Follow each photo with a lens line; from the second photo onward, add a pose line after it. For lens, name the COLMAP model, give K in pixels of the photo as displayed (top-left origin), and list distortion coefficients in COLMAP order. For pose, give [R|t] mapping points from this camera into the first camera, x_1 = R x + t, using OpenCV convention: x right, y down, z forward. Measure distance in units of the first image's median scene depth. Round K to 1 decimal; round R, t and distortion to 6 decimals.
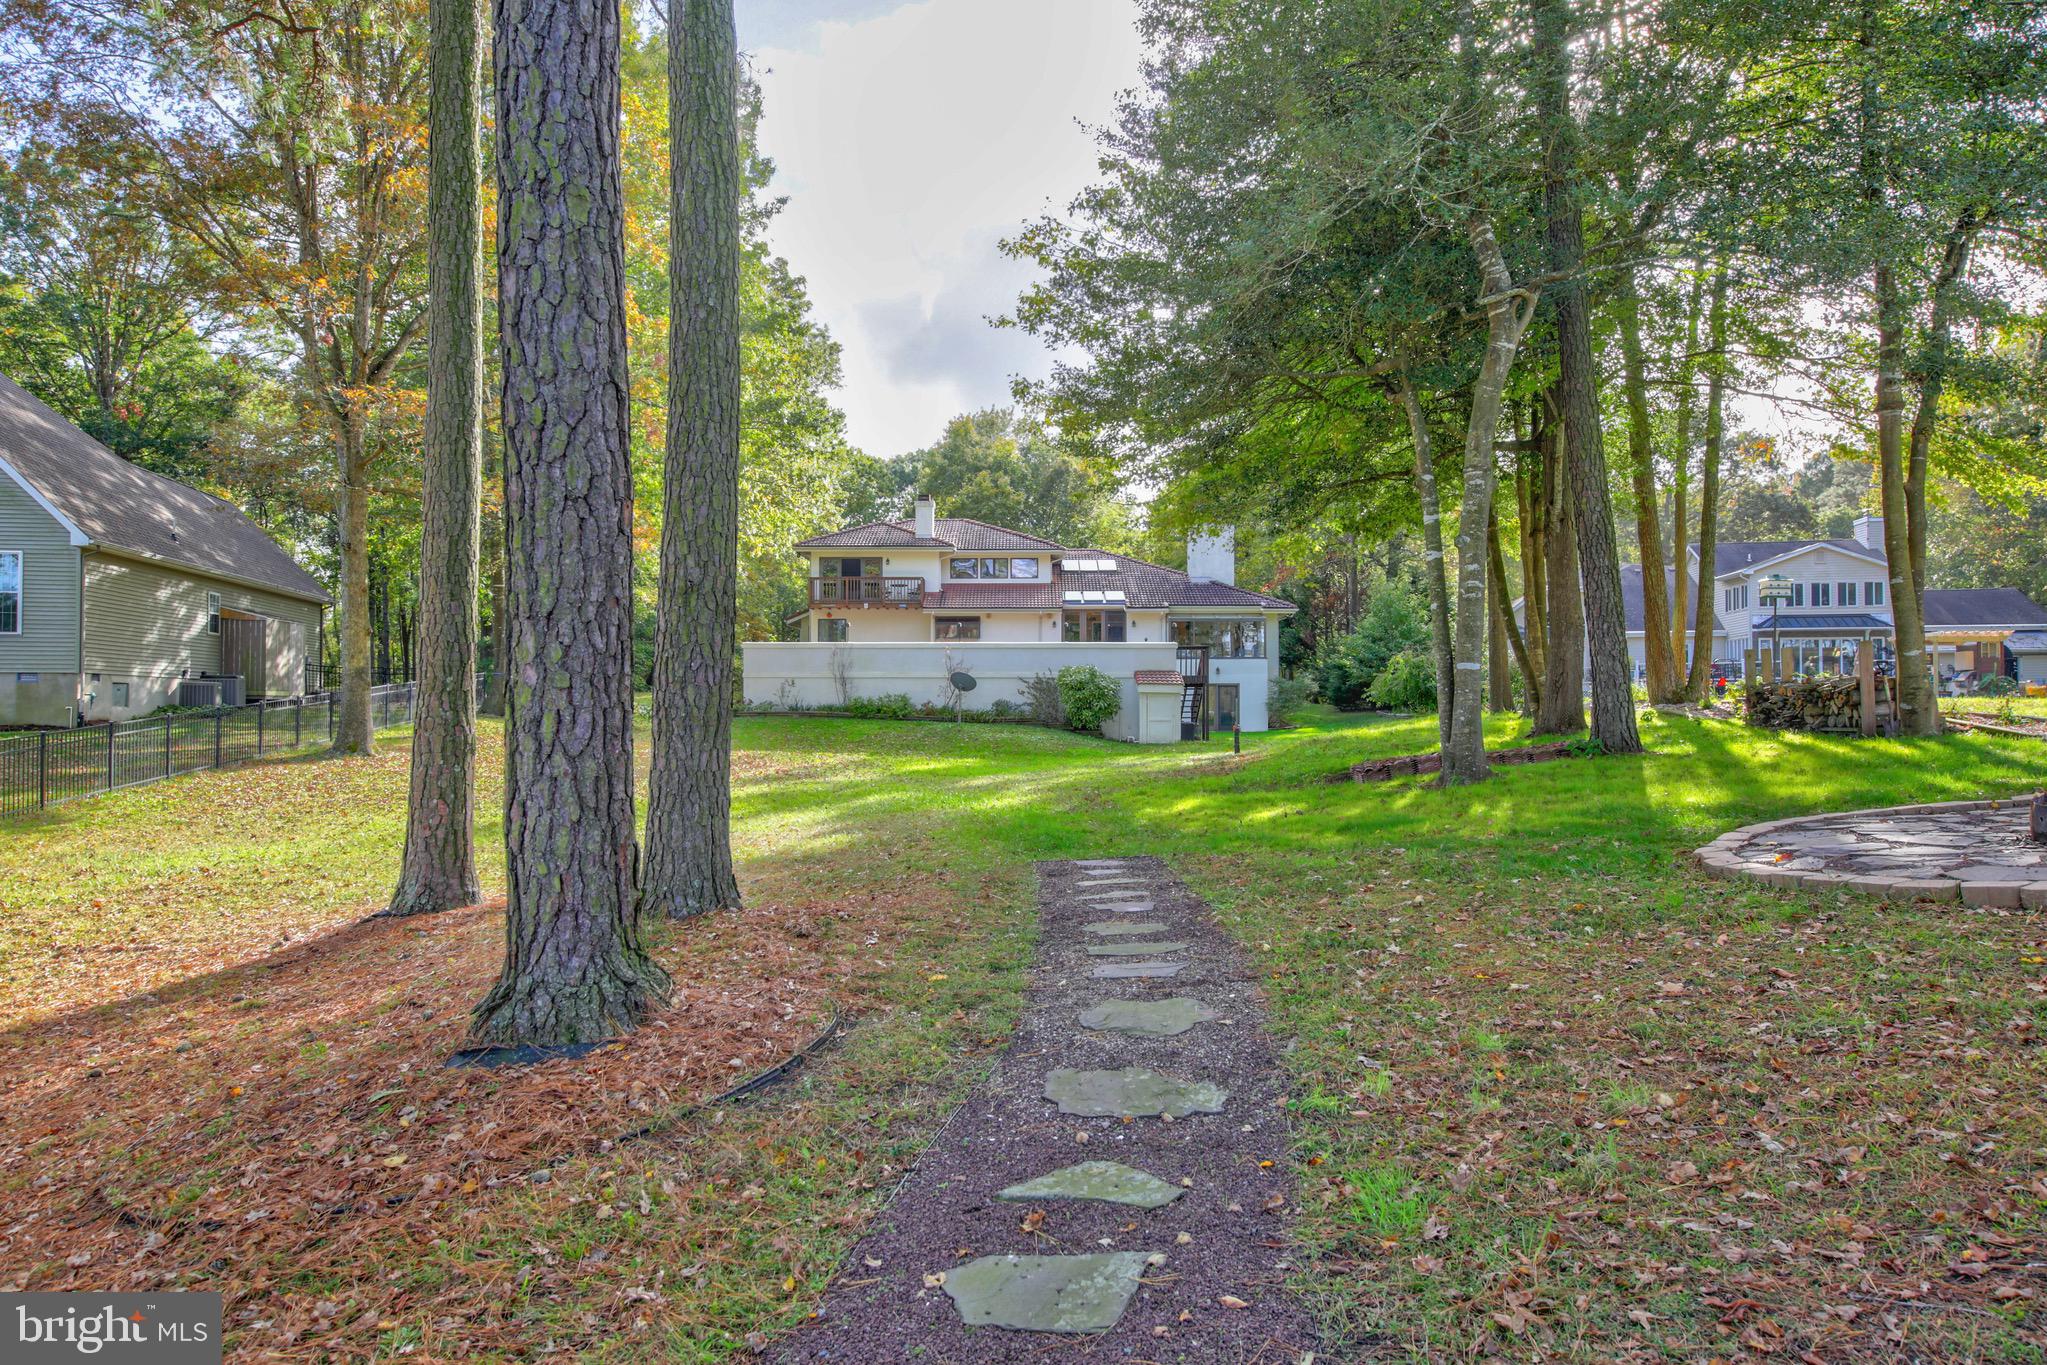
lens RADIAL K [[1435.3, 0, 976.8], [0, 1435.3, 676.8], [0, 0, 1]] dist [0.006042, 0.001065]
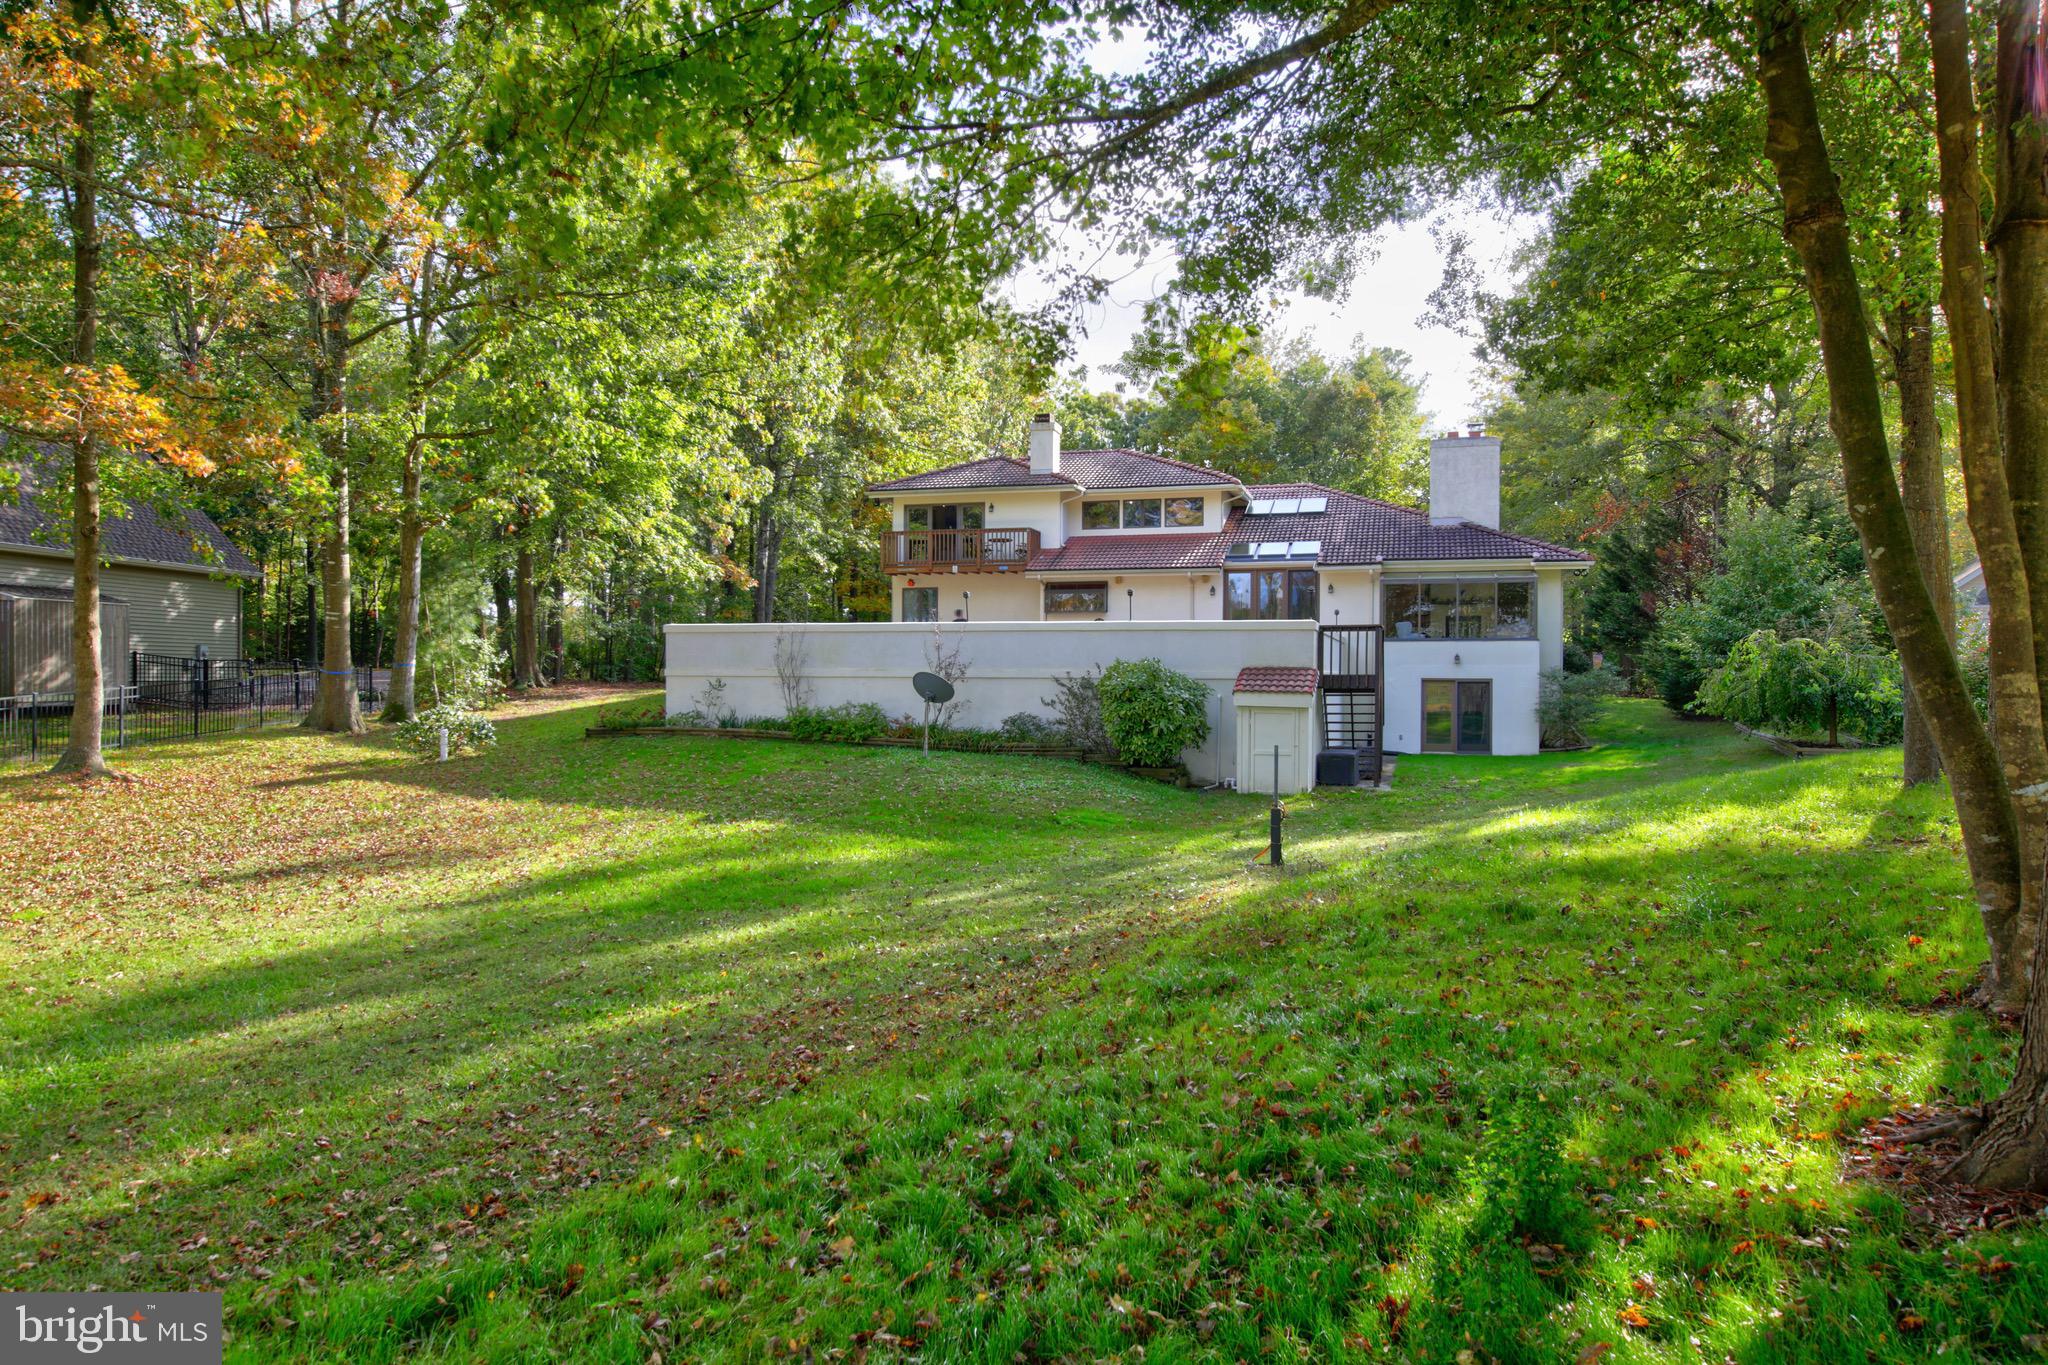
lens RADIAL K [[1436.0, 0, 977.2], [0, 1436.0, 676.8], [0, 0, 1]] dist [0.006042, 0.001065]
pose [[0.965713, 0.001227, -0.259610, 0.123494], [0.004072, 0.999794, 0.019870, -0.009757], [0.259581, -0.020246, 0.965509, 0.305629]]
